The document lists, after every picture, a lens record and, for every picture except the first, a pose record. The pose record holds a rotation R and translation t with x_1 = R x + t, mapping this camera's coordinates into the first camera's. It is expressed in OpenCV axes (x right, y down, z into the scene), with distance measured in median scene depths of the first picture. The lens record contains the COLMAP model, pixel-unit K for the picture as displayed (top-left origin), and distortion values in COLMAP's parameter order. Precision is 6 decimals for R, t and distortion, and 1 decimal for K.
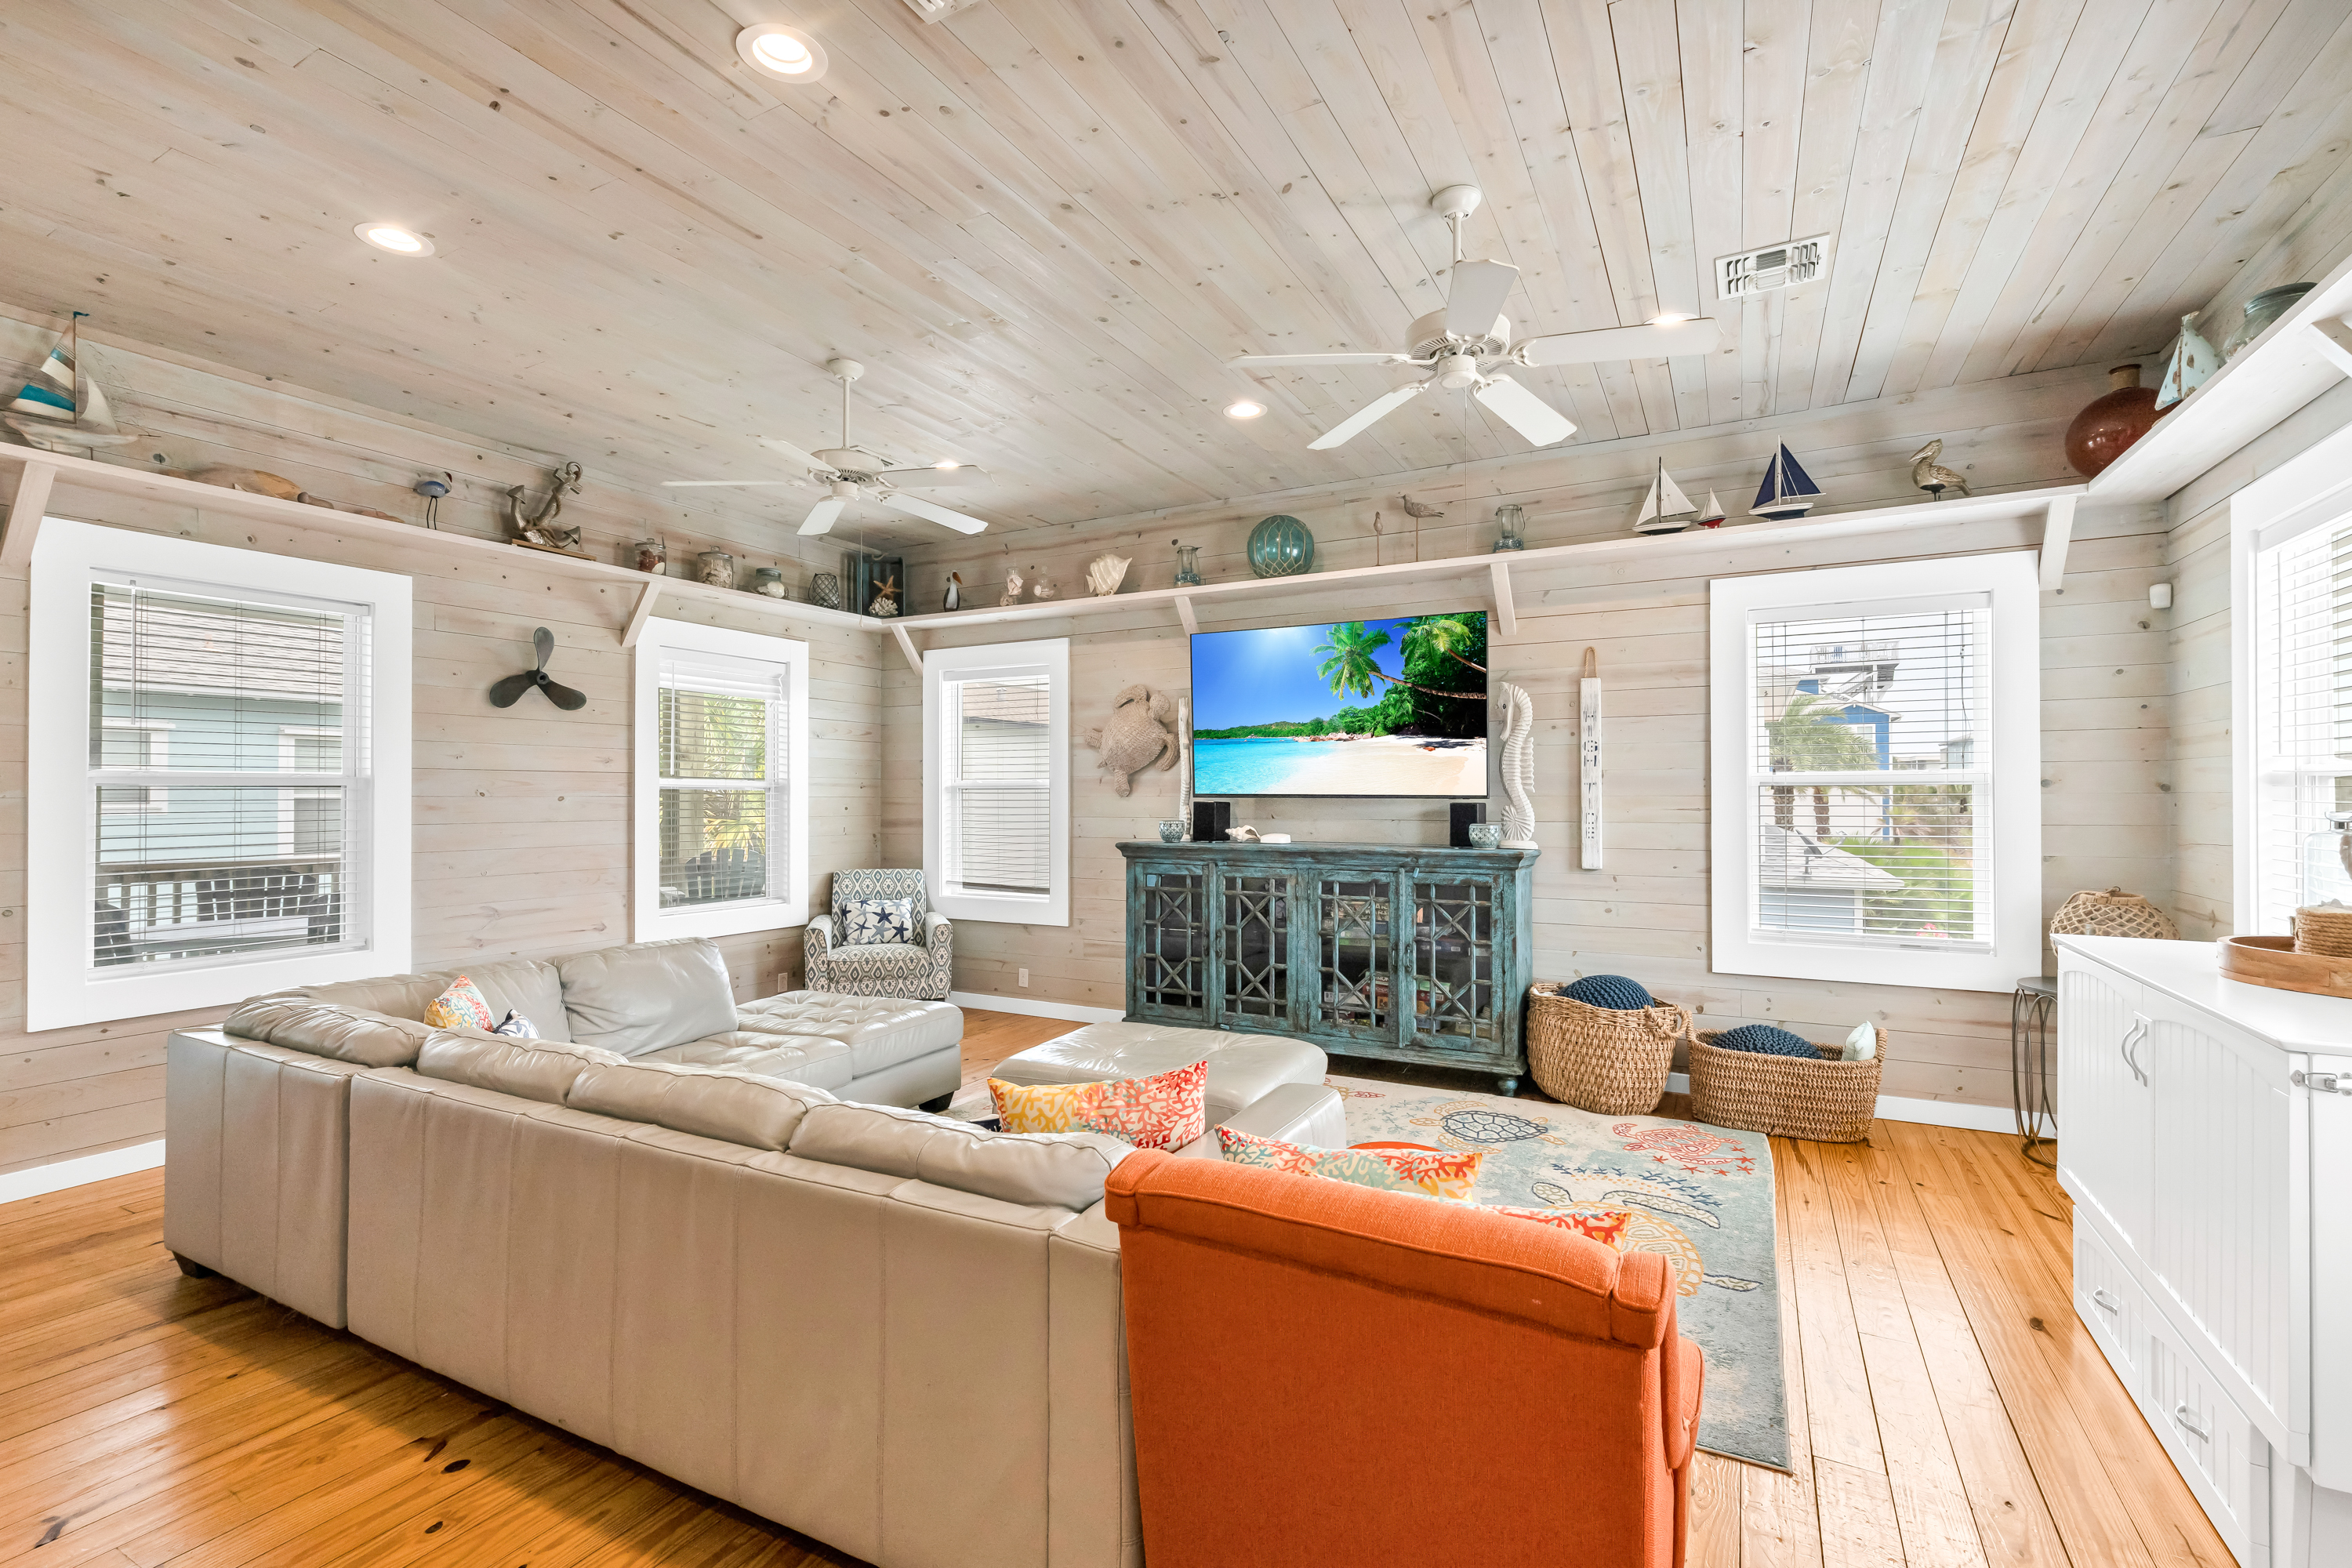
lens RADIAL K [[1033.5, 0, 1186.9], [0, 1033.5, 775.5], [0, 0, 1]] dist [0.014432, -0.001017]
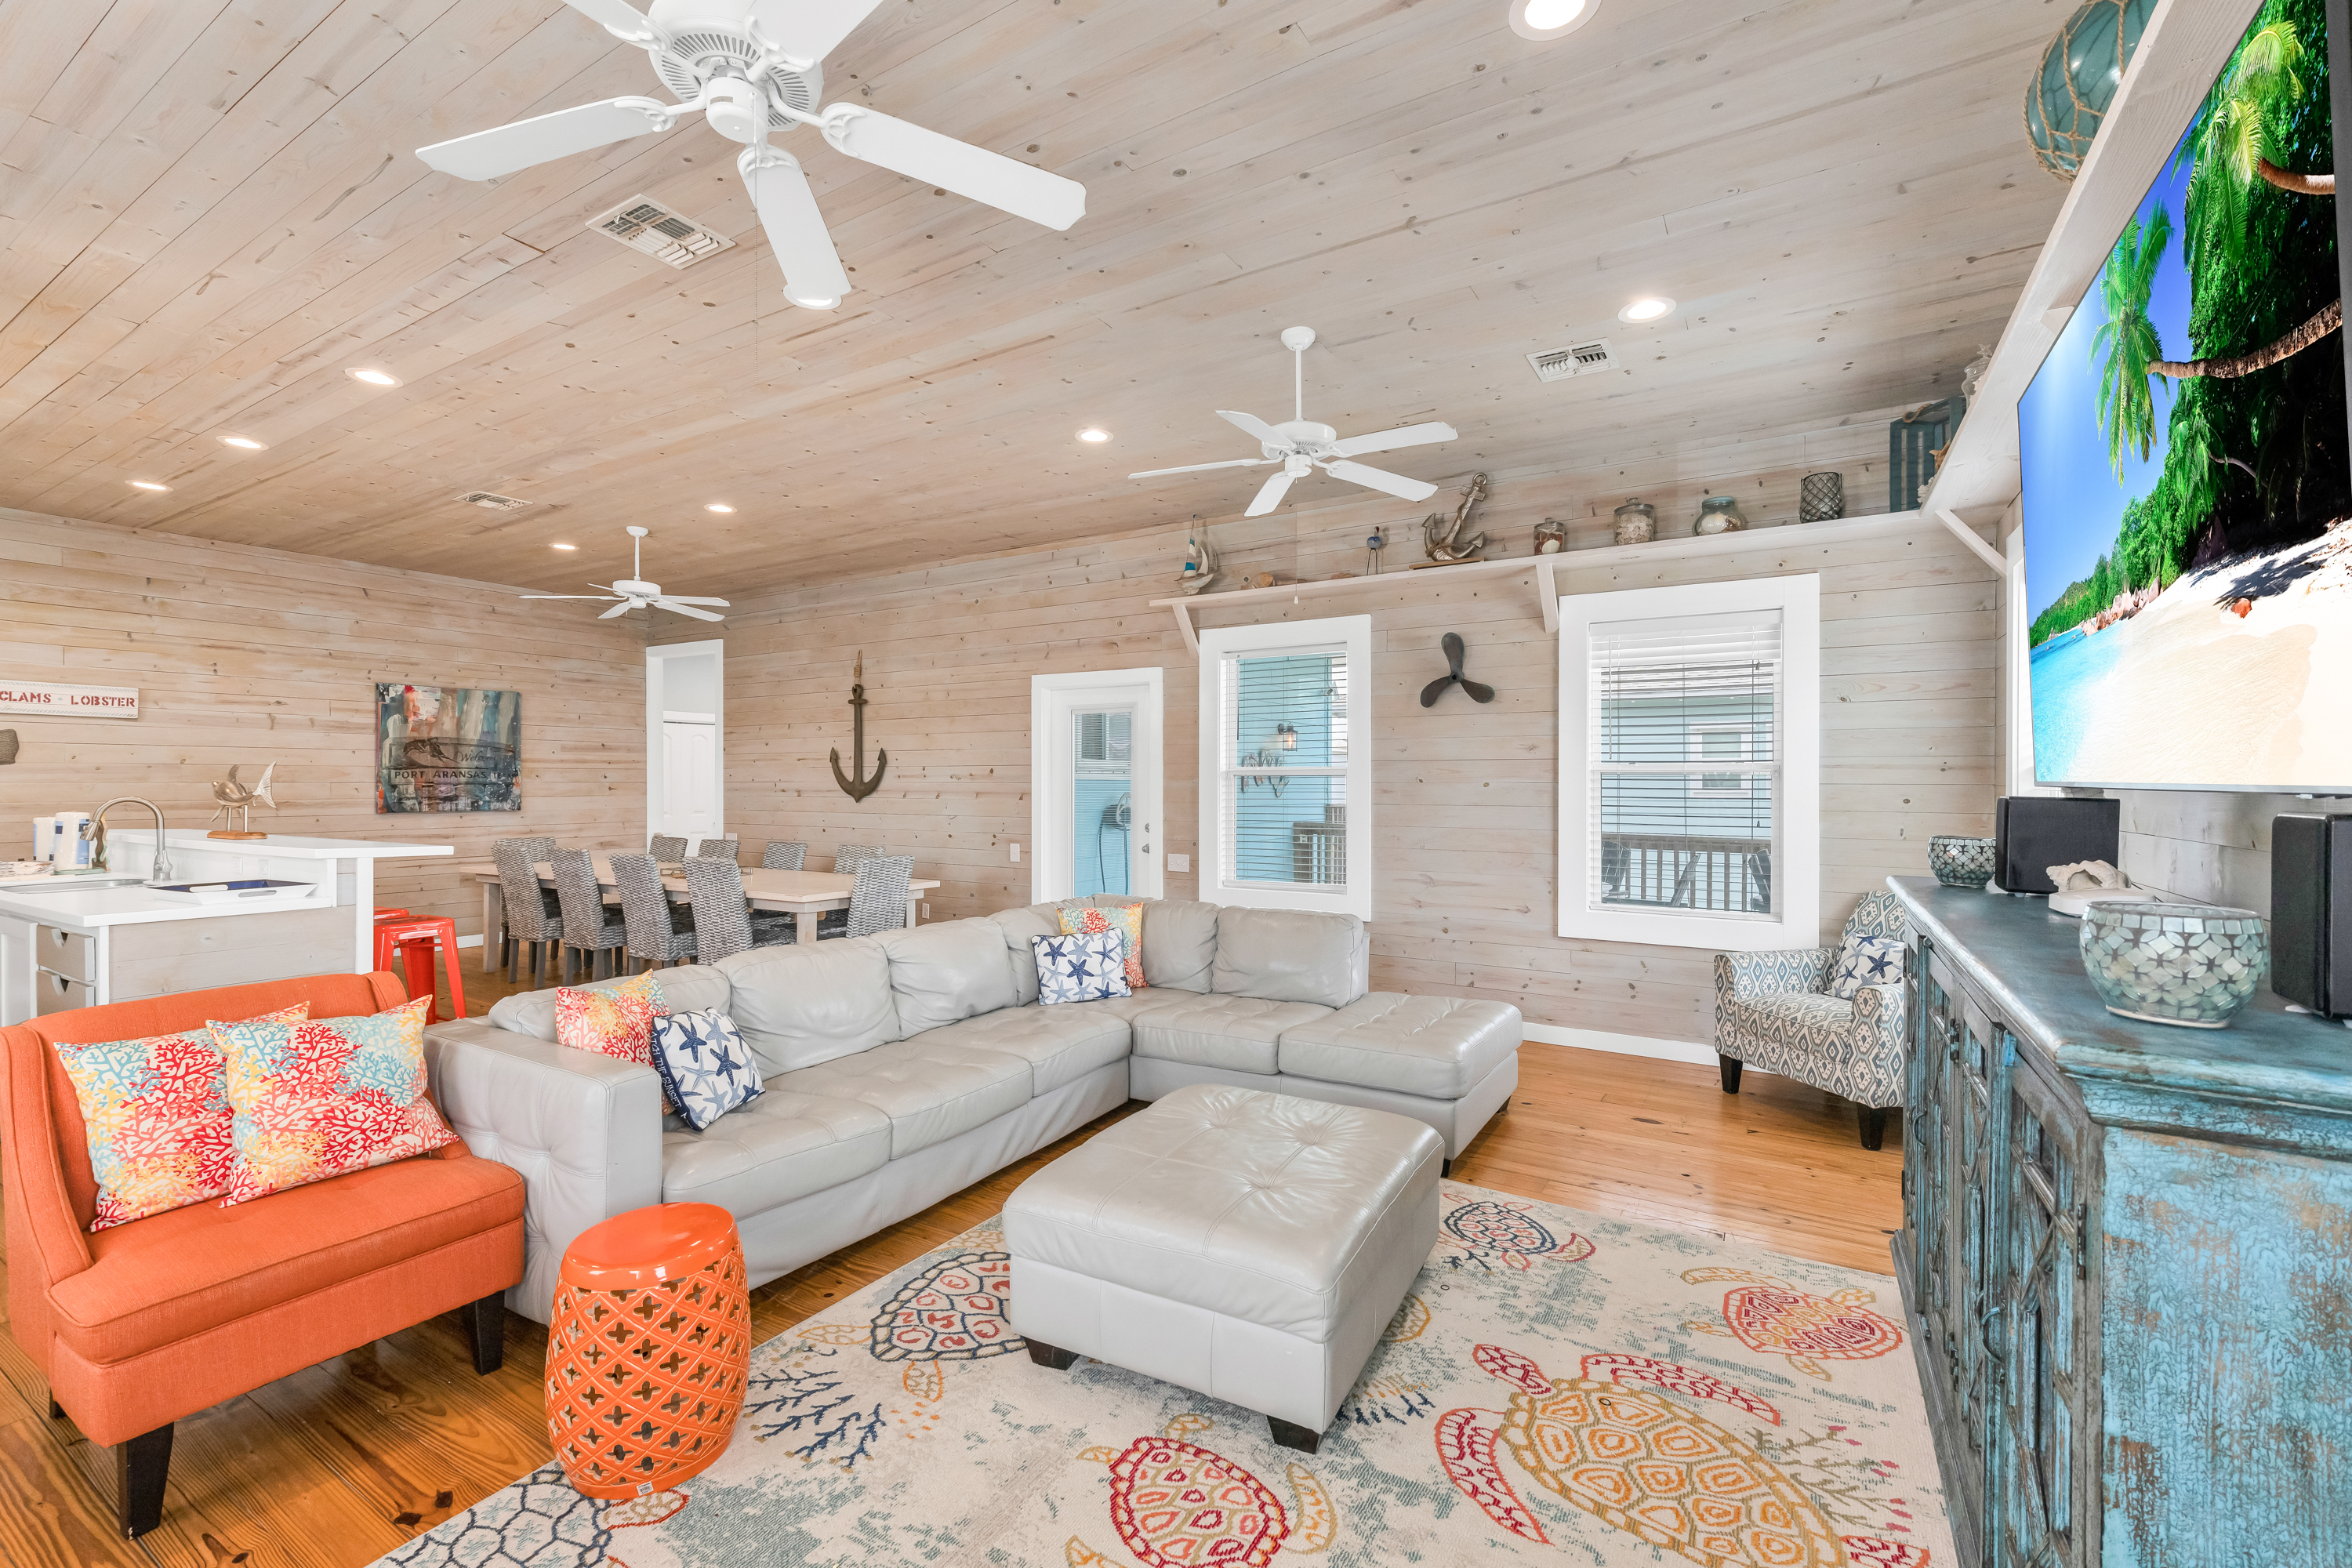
lens RADIAL K [[1033.5, 0, 1183.0], [0, 1033.5, 781.5], [0, 0, 1]] dist [0.014432, -0.001017]
pose [[-0.067770, 0.000945, -0.997701, 0.512433], [0.018601, 0.999827, -0.000317, 0.013536], [0.997528, -0.018580, -0.067775, 0.767607]]
